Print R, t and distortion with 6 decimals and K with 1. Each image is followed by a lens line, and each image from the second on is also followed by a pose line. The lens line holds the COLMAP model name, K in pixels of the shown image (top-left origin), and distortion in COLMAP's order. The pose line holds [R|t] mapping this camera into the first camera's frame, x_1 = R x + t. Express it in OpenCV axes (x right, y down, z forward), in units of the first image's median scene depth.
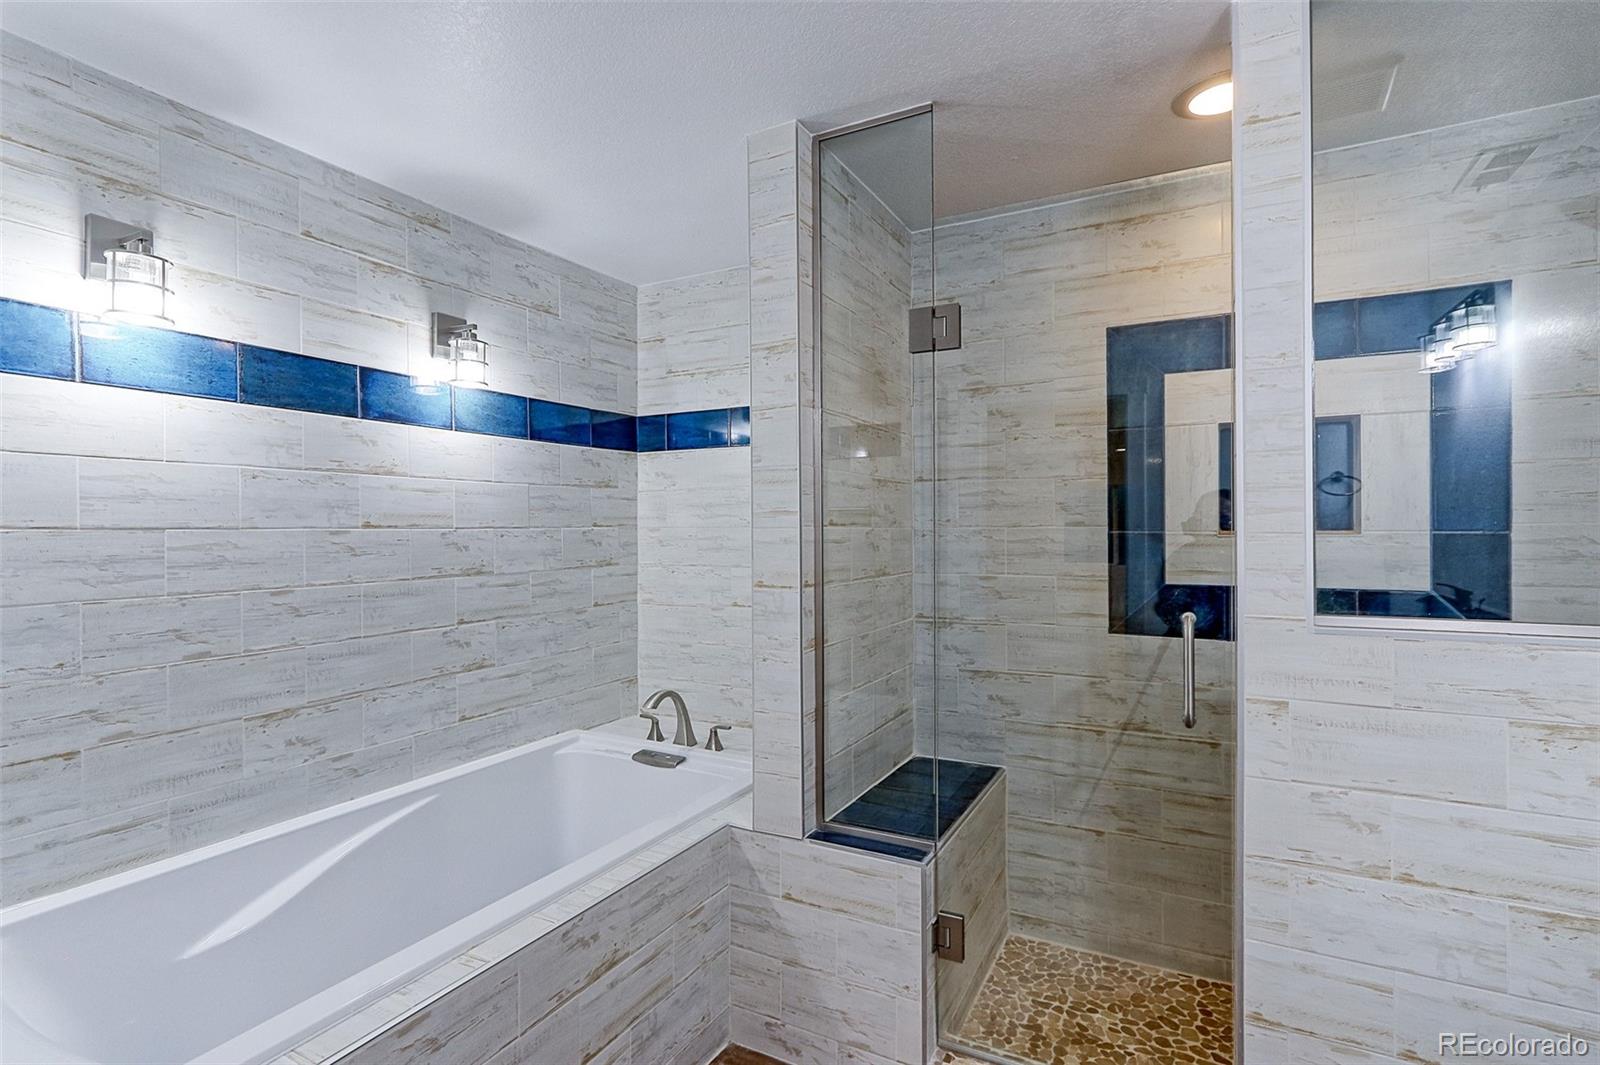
lens RADIAL K [[785.1, 0, 807.7], [0, 785.1, 536.3], [0, 0, 1]] dist [0.002328, 0.001944]
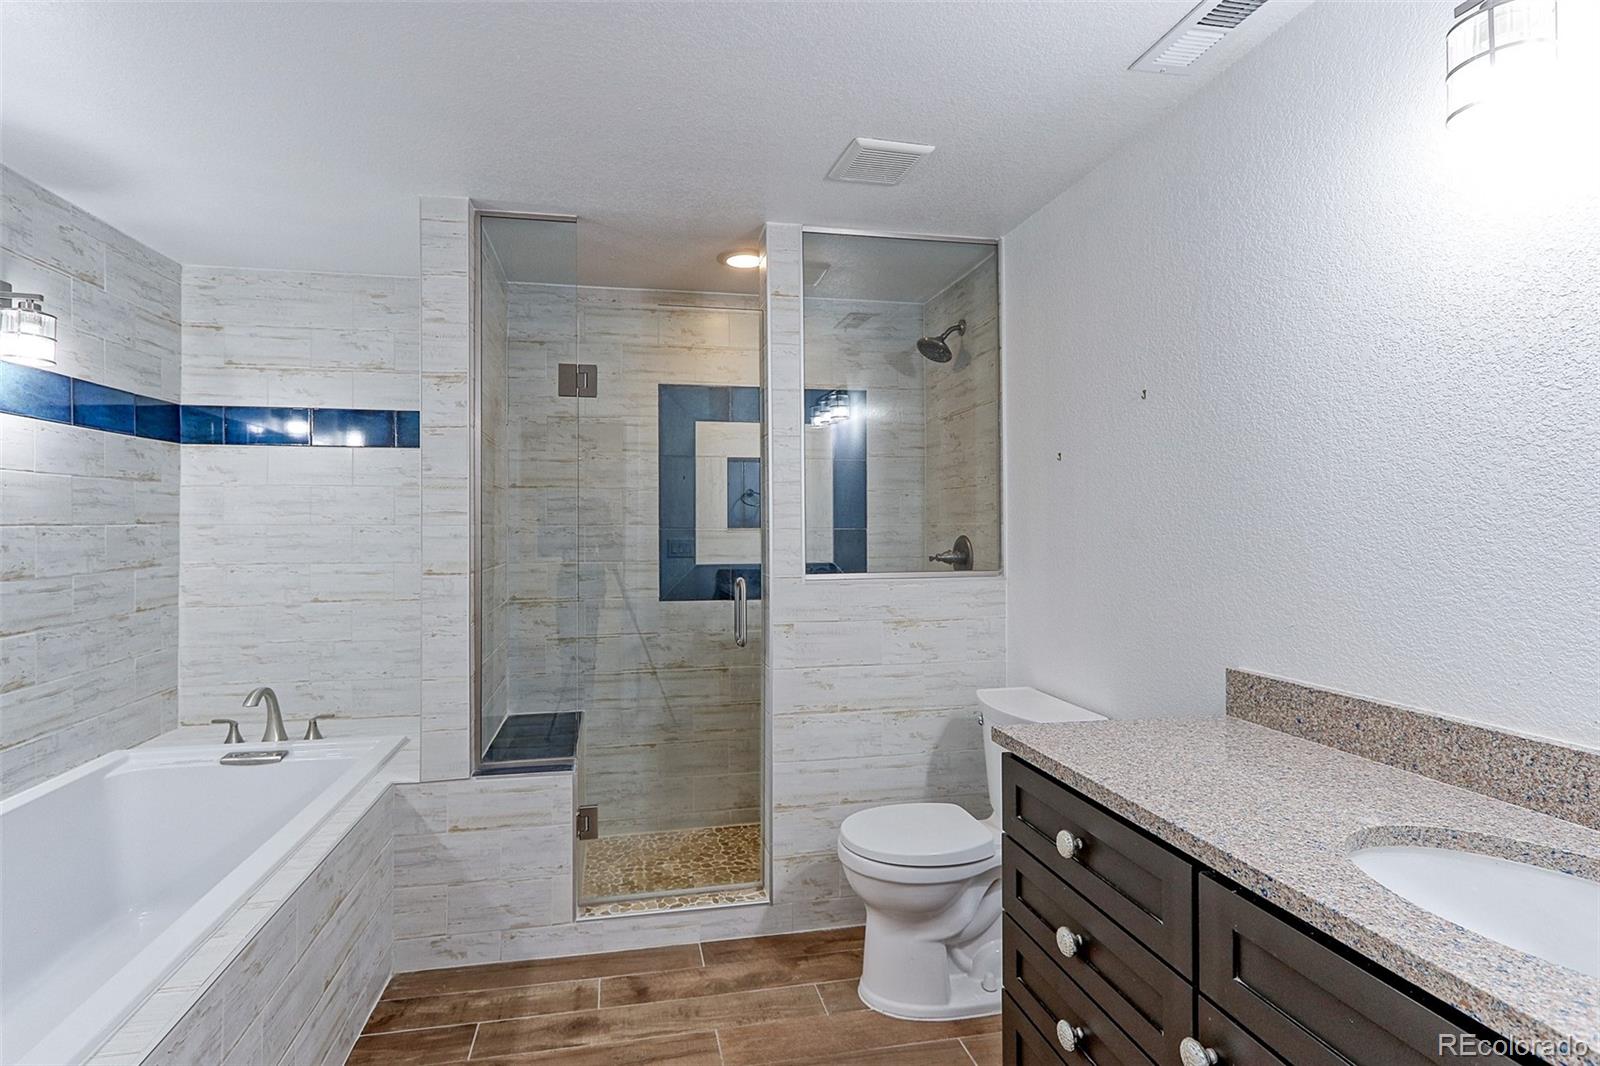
lens RADIAL K [[785.1, 0, 807.7], [0, 785.1, 536.8], [0, 0, 1]] dist [0.002328, 0.001944]
pose [[0.748204, -0.007323, 0.663428, -0.342097], [0.005761, 0.999973, 0.004540, 0.003419], [-0.663443, 0.000425, 0.748226, -0.221997]]
